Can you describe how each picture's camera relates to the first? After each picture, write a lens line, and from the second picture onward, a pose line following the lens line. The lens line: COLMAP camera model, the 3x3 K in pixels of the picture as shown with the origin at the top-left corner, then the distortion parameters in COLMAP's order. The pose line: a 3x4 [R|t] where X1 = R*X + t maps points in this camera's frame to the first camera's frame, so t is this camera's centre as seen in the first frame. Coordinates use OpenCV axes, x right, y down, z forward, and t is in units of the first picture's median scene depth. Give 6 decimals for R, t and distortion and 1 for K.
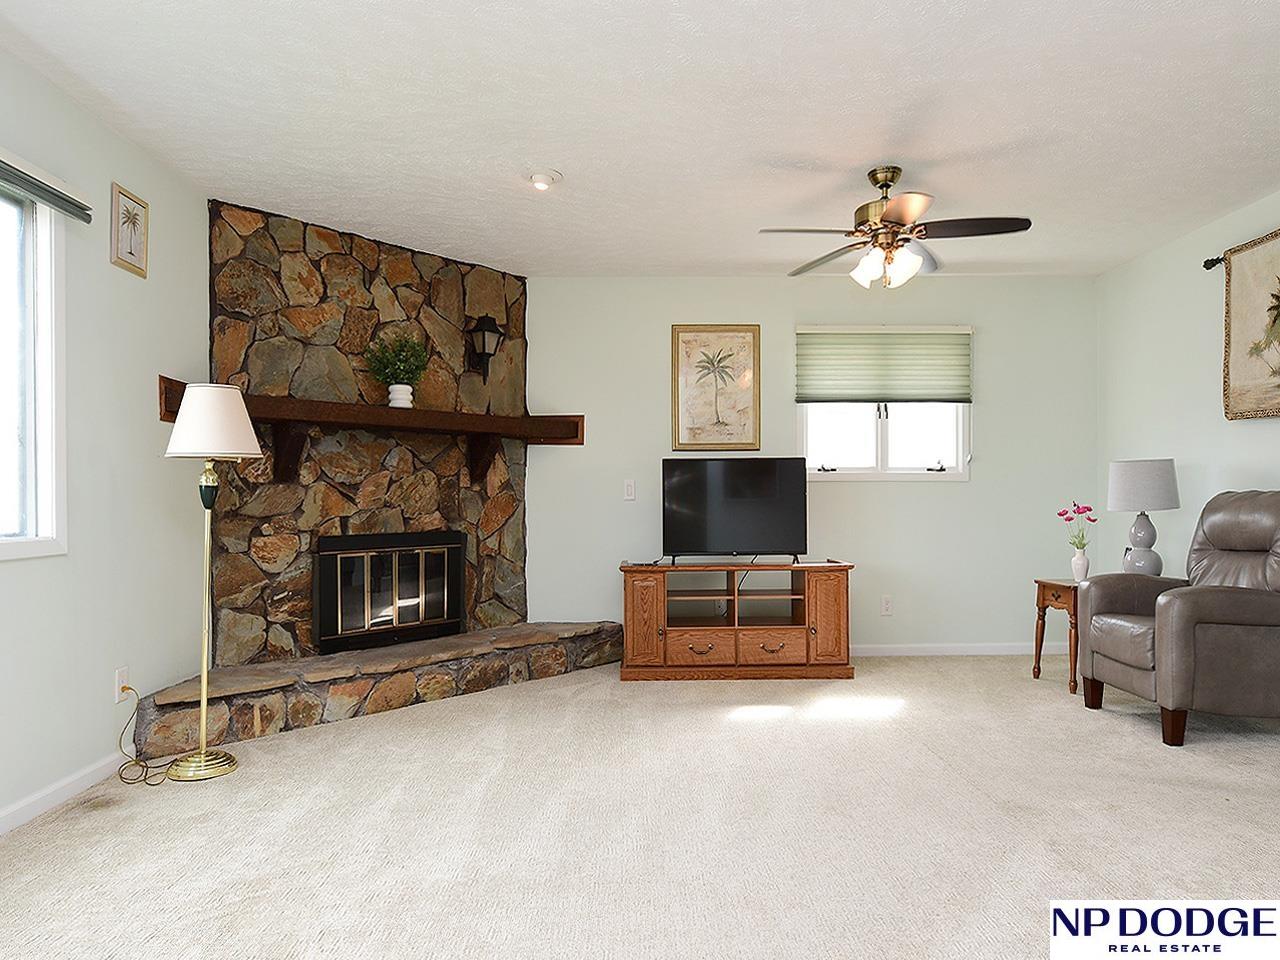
lens RADIAL K [[800.7, 0, 683.3], [0, 800.7, 498.3], [0, 0, 1]] dist [-0.007552, -0.006770]
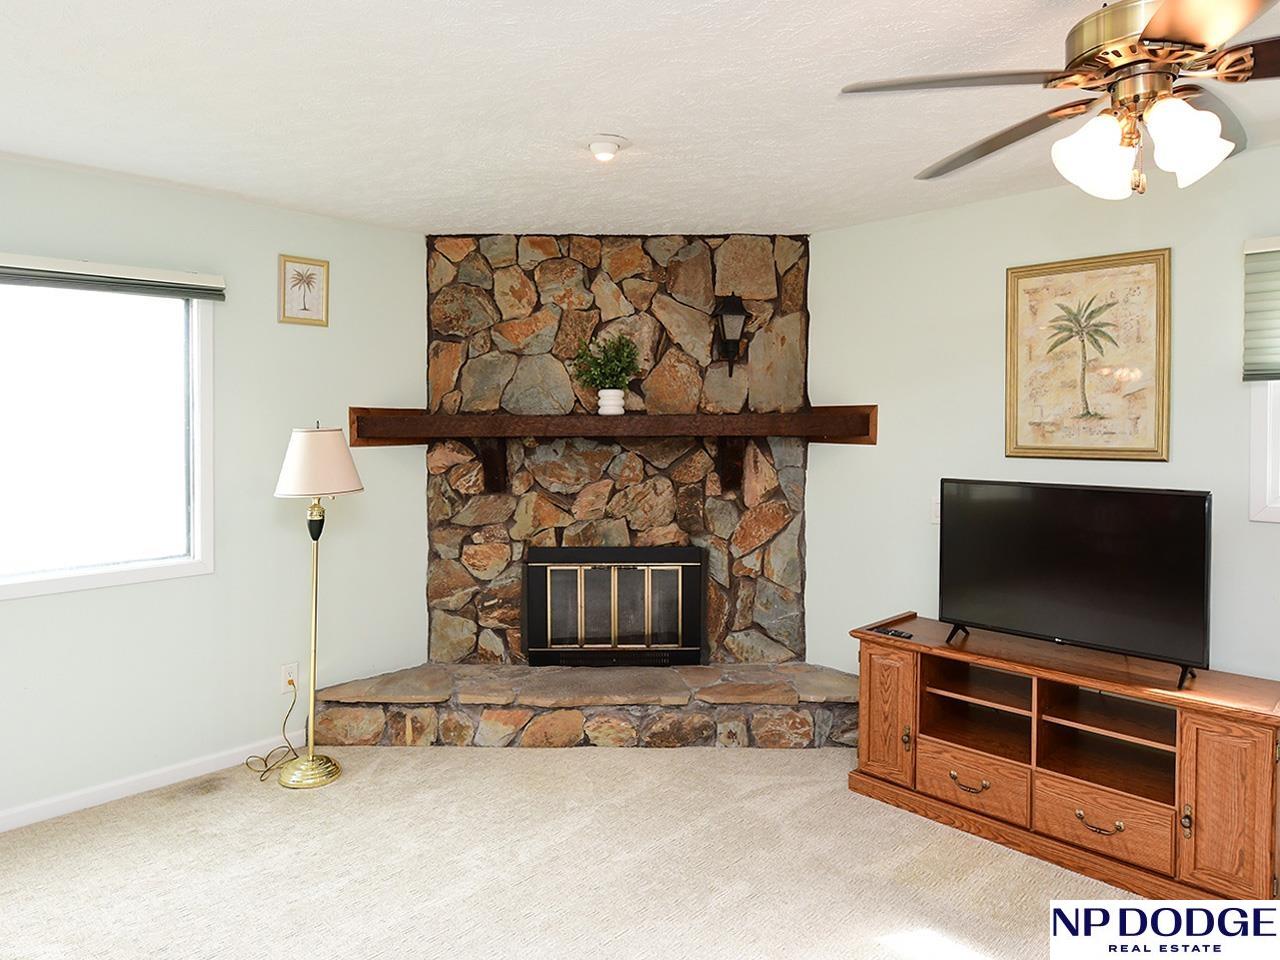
lens RADIAL K [[800.7, 0, 629.0], [0, 800.7, 418.1], [0, 0, 1]] dist [-0.007552, -0.006770]
pose [[0.664360, 0.017049, -0.747219, 0.373145], [-0.016055, 0.999835, 0.008538, -0.124857], [0.747241, 0.006325, 0.664524, 0.432995]]
